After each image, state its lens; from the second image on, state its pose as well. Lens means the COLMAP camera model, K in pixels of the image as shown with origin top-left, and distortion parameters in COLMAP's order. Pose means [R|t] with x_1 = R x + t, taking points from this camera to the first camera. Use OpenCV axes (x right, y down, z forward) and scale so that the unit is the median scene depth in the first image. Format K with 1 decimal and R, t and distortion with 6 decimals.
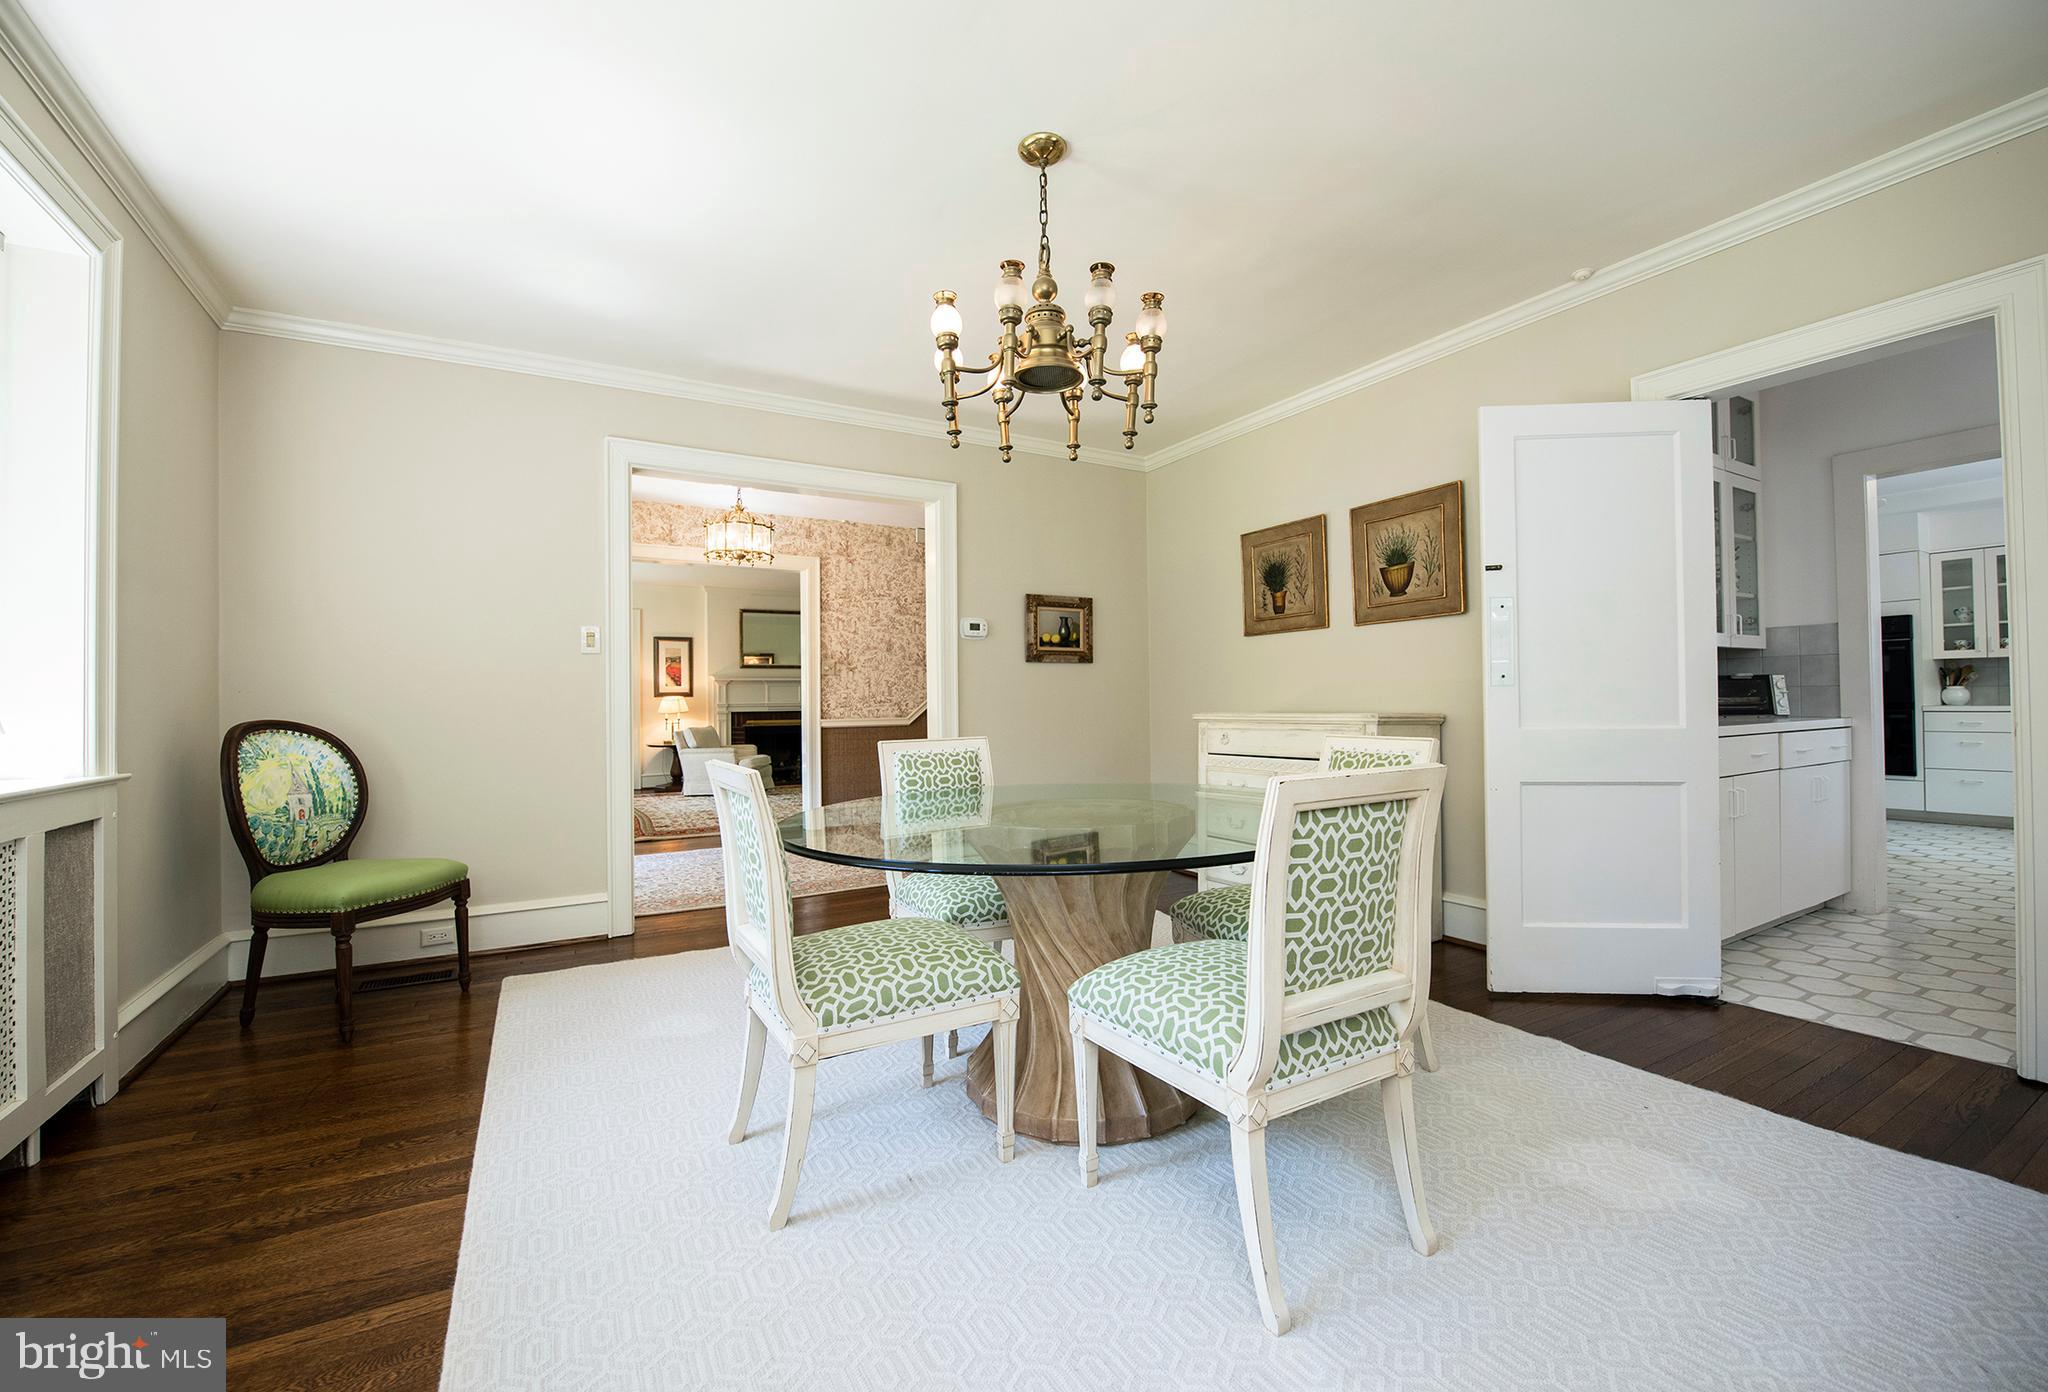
lens RADIAL K [[819.0, 0, 1012.4], [0, 819.0, 700.3], [0, 0, 1]] dist [-0.014626, -0.000461]
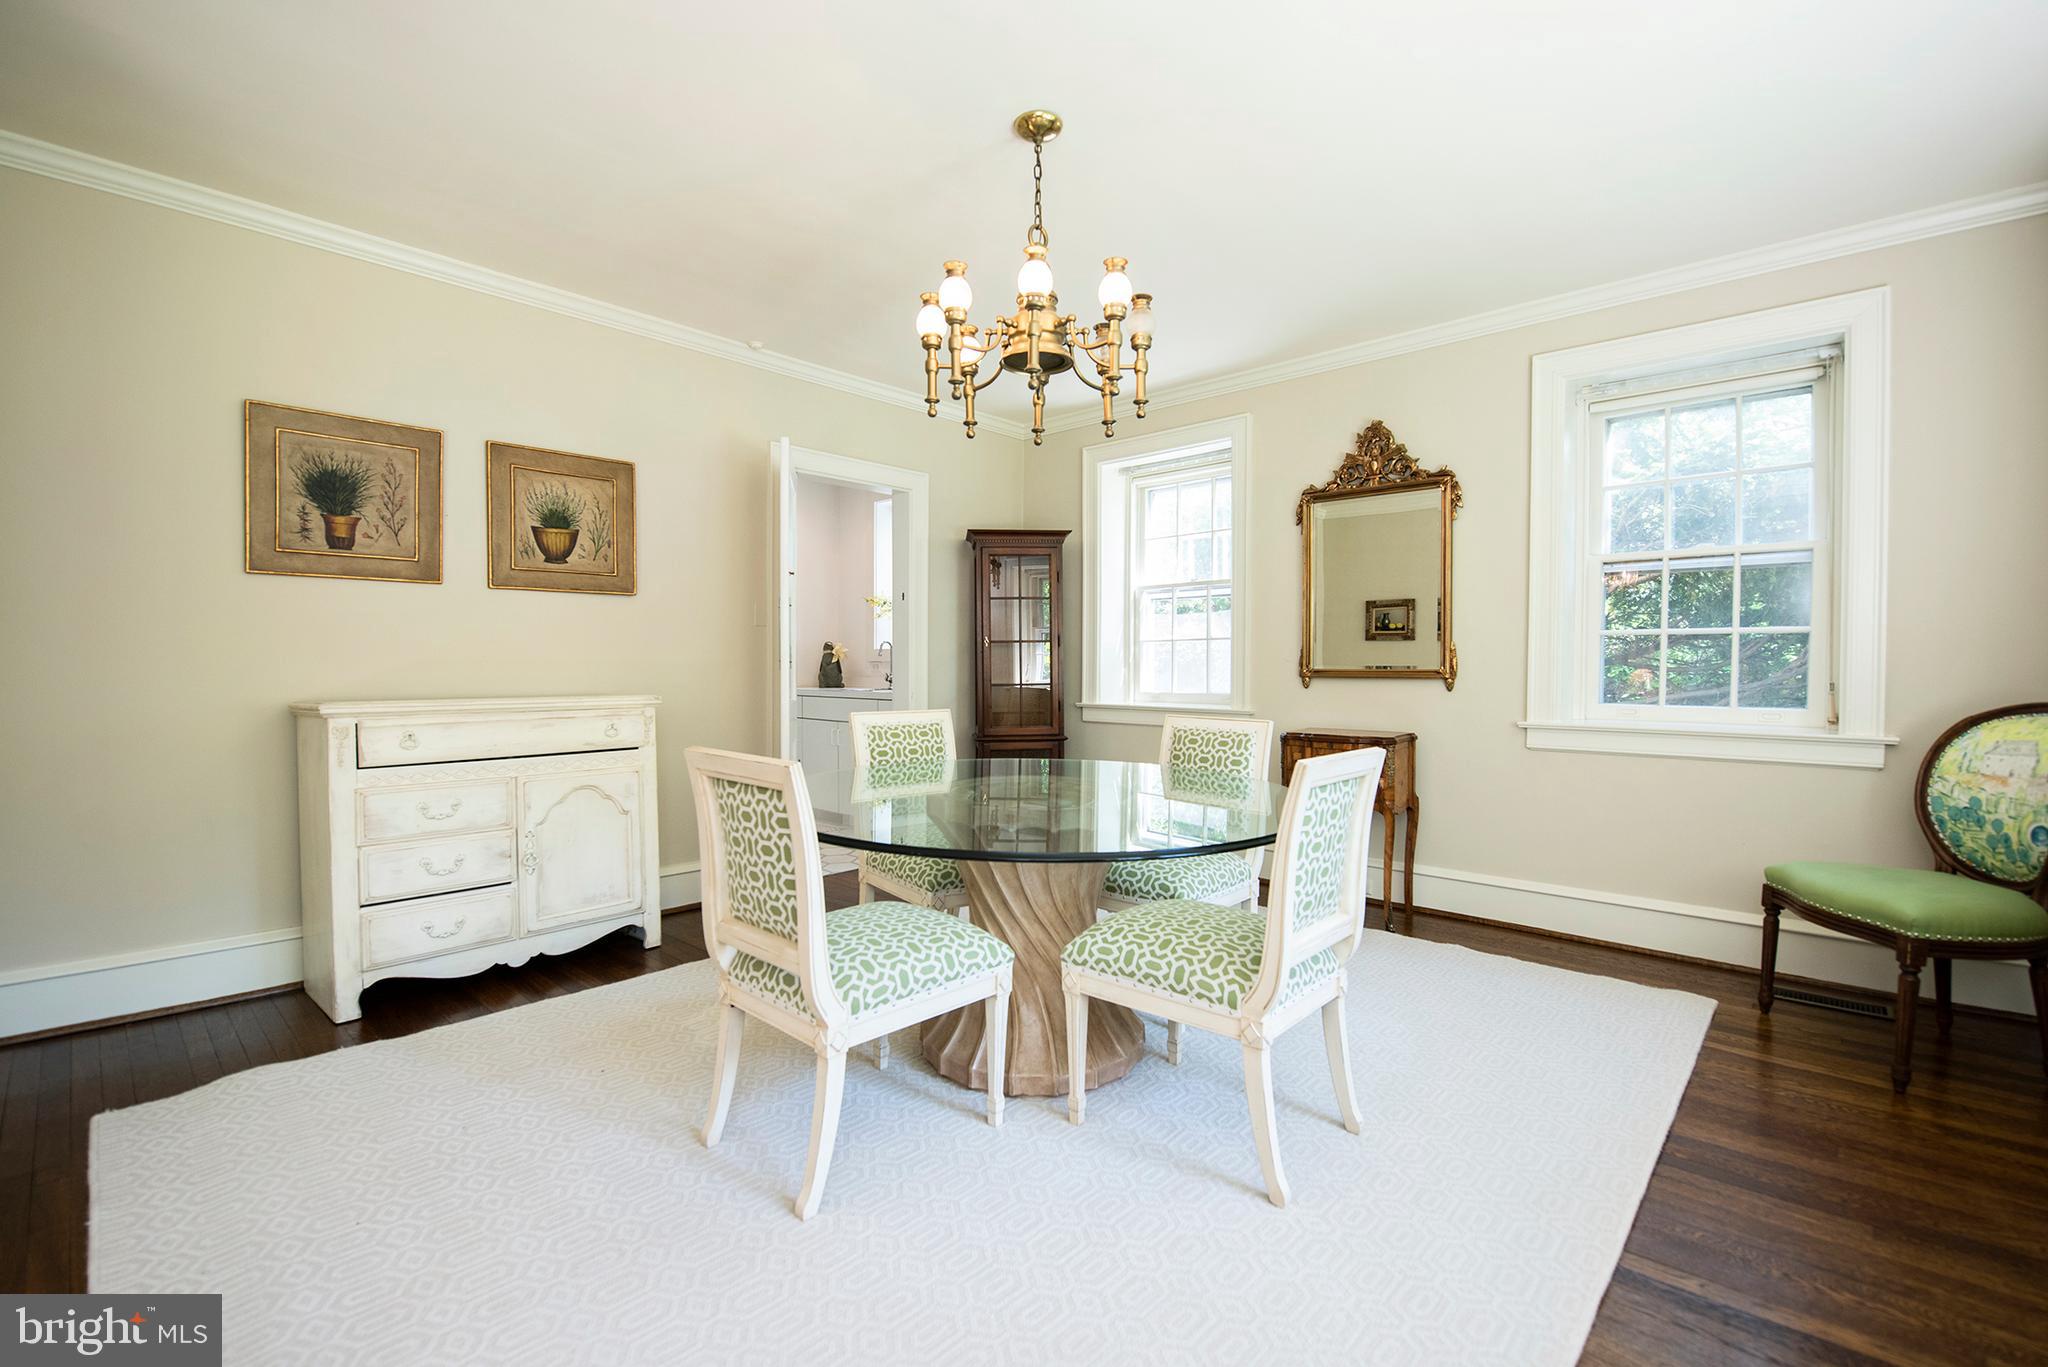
lens RADIAL K [[907.9, 0, 1016.6], [0, 907.9, 683.4], [0, 0, 1]] dist [0.000113, -0.000004]
pose [[-0.283808, -0.002899, 0.958877, -0.598905], [0.001006, 0.999994, 0.003321, -0.000109], [-0.958881, 0.001907, -0.283803, 0.779769]]
